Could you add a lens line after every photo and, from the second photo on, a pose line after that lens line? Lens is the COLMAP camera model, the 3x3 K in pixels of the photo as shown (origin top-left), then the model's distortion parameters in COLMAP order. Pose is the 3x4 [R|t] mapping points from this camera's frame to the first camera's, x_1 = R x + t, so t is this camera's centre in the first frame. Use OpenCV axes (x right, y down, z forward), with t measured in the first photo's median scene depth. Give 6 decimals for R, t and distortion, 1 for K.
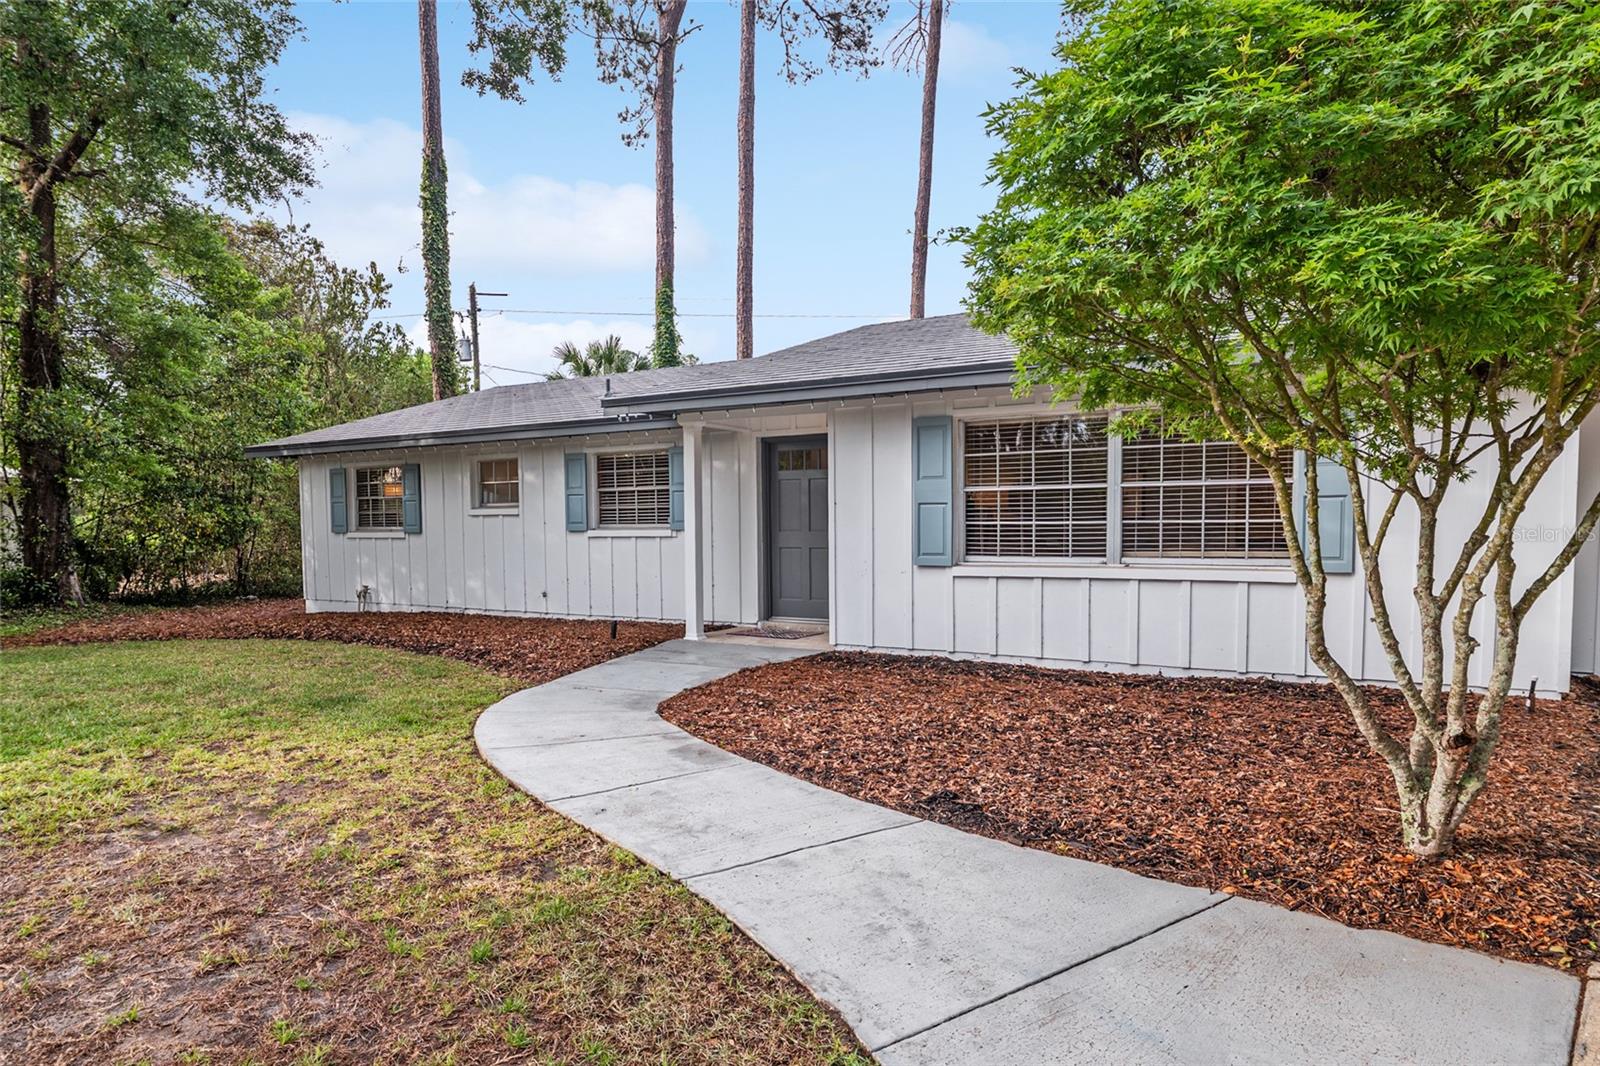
lens RADIAL K [[979.5, 0, 781.3], [0, 979.5, 578.0], [0, 0, 1]] dist [0.000268, -0.000251]
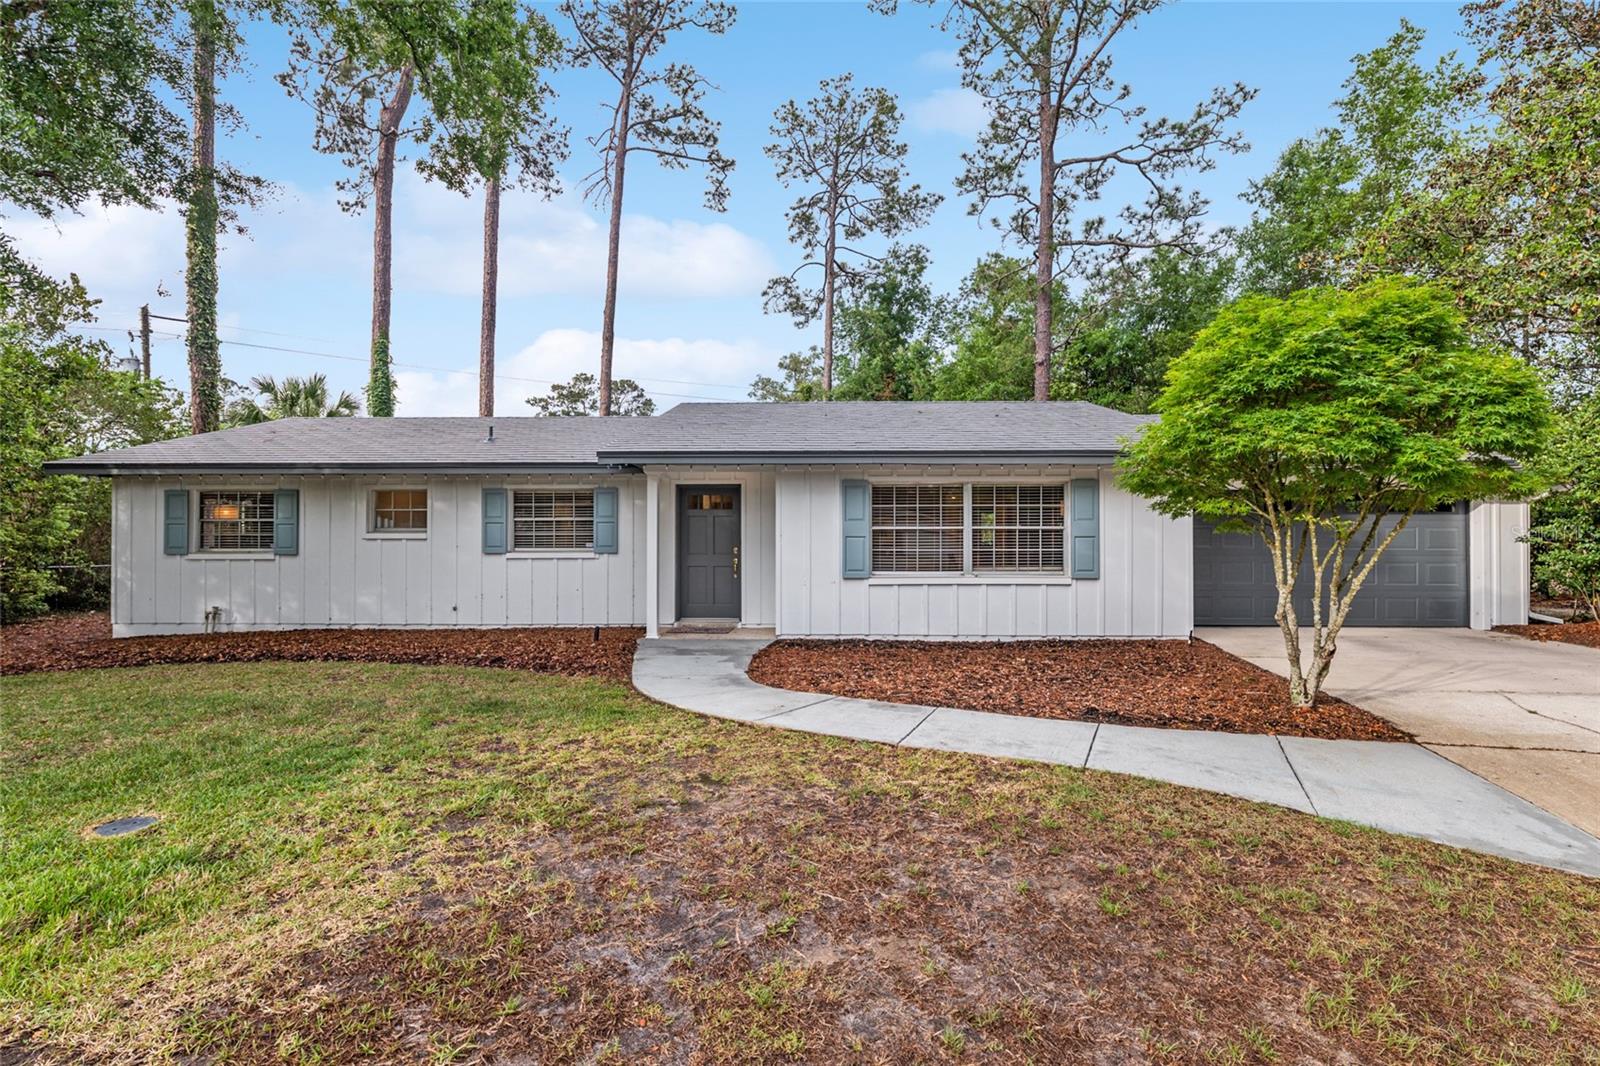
lens RADIAL K [[748.4, 0, 803.6], [0, 748.4, 532.4], [0, 0, 1]] dist [-0.001302, 0.001406]
pose [[0.864774, 0.014560, 0.501950, -0.351670], [0.021267, 0.997621, -0.065578, -0.006197], [-0.501711, 0.067385, 0.862407, 0.031713]]
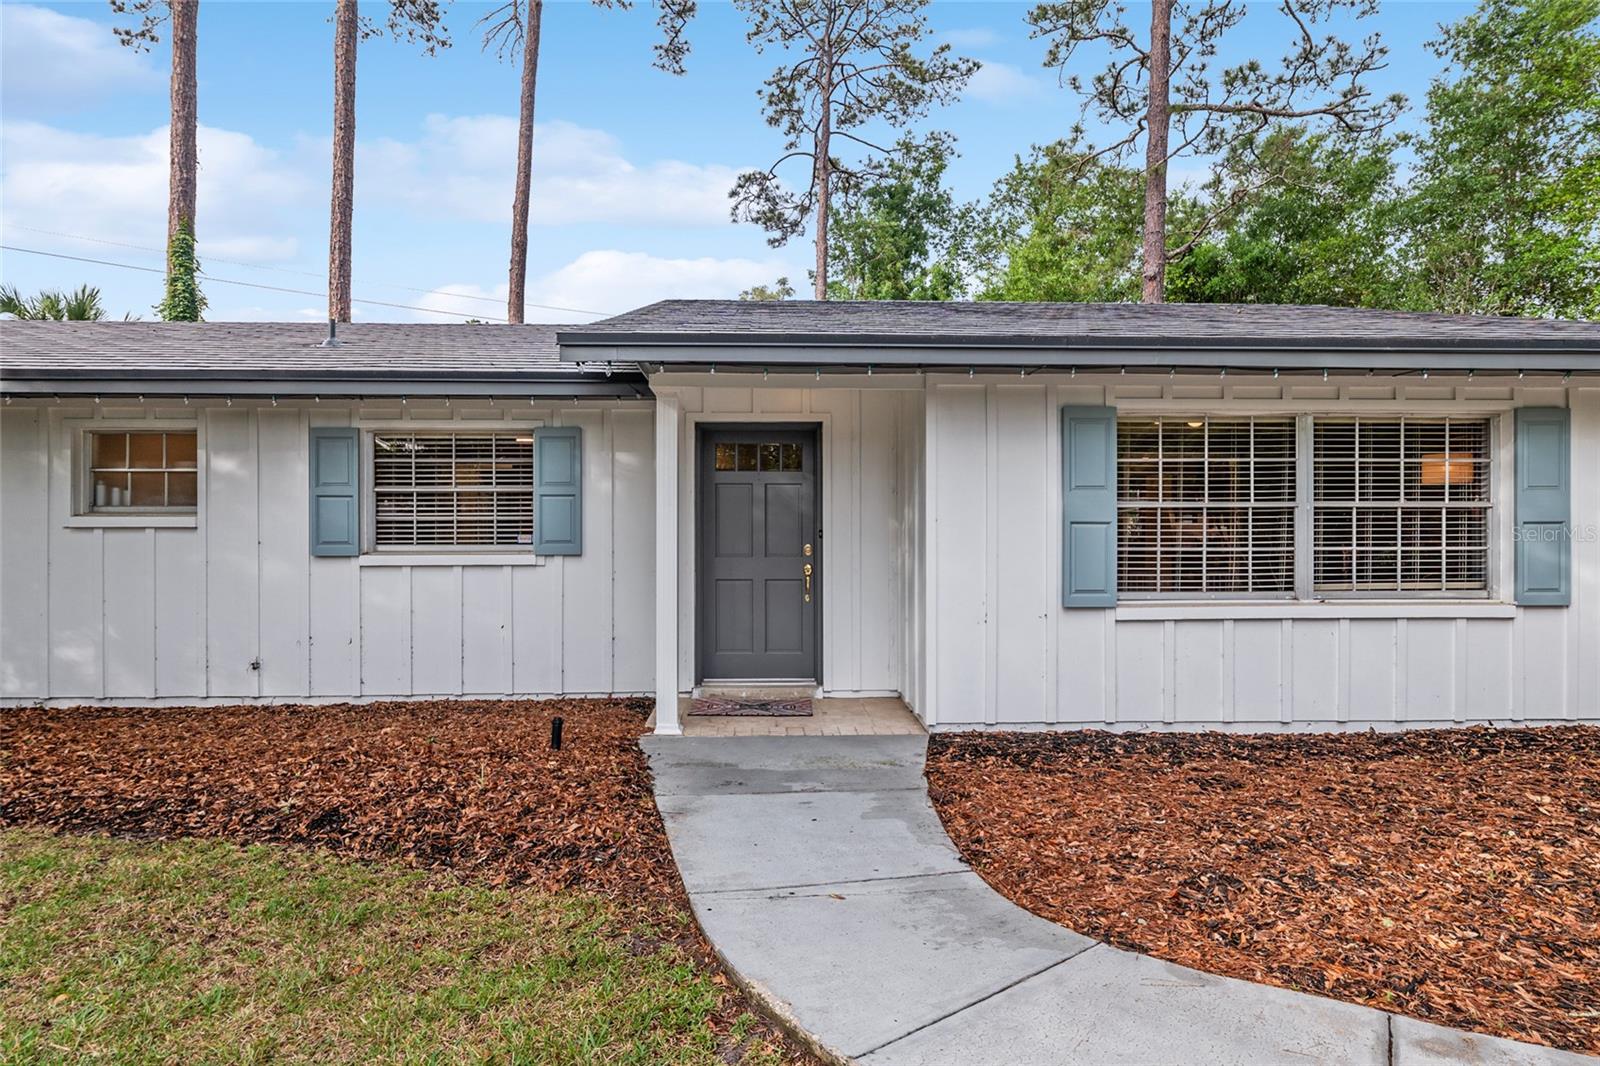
lens RADIAL K [[902.9, 0, 799.4], [0, 902.9, 531.2], [0, 0, 1]] dist [0.000472, -0.000504]
pose [[0.833949, 0.008076, 0.551782, -0.286448], [0.025127, 0.998300, -0.052589, -0.028041], [-0.551269, 0.057721, 0.832329, 0.395511]]
